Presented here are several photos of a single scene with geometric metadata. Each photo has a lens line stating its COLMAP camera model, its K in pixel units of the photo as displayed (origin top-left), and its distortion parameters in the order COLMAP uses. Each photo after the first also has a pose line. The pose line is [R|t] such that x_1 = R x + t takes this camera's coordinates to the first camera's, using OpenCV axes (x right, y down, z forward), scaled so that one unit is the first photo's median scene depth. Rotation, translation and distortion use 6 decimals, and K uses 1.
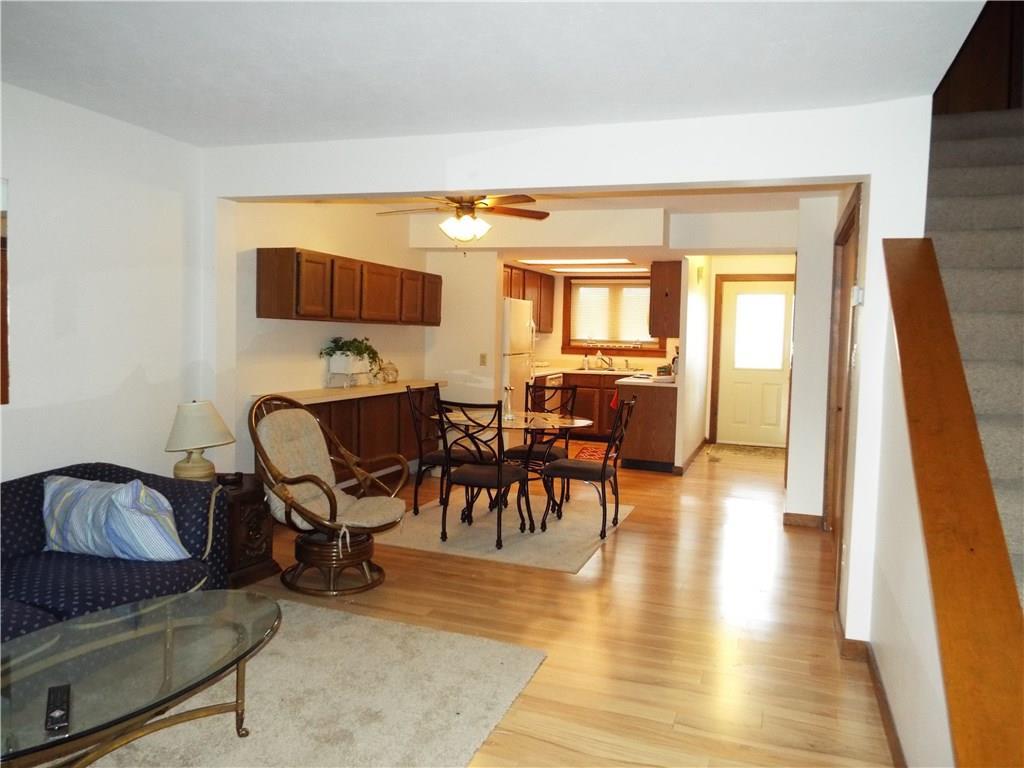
lens RADIAL K [[761.1, 0, 510.6], [0, 761.1, 381.4], [0, 0, 1]] dist [0.008562, 0.001103]
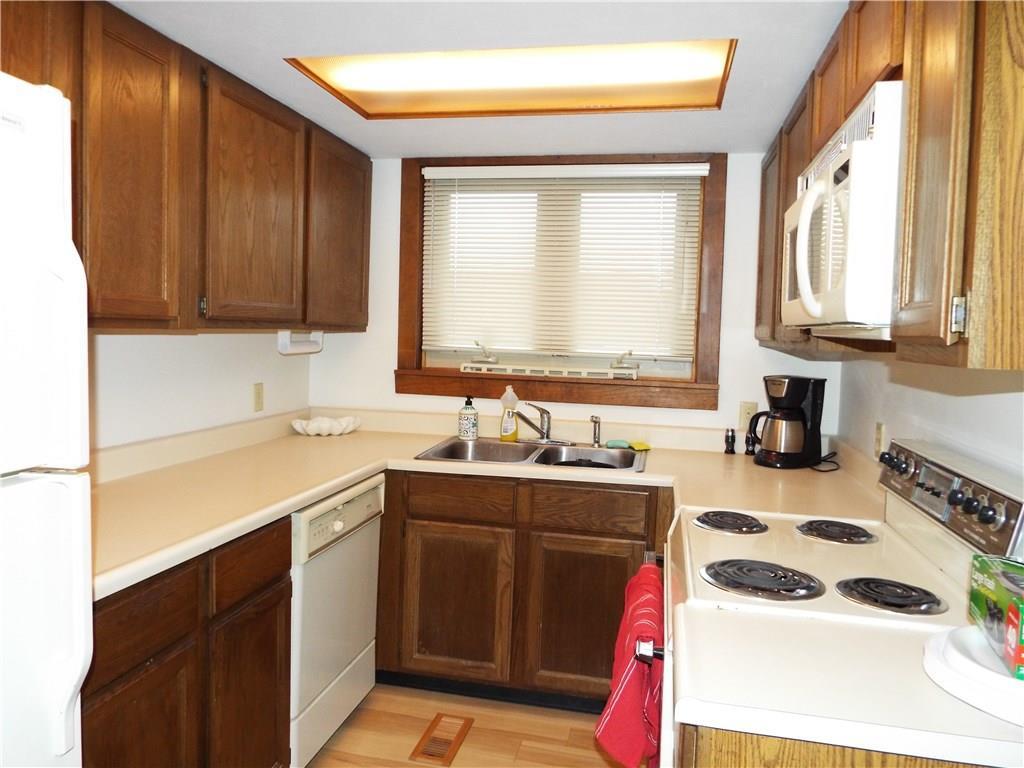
lens RADIAL K [[761.1, 0, 510.3], [0, 761.1, 381.2], [0, 0, 1]] dist [0.008562, 0.001103]
pose [[0.989776, -0.002505, 0.142611, 0.070878], [0.002779, 0.999995, -0.001718, -0.041767], [-0.142606, 0.002097, 0.989777, 0.681521]]
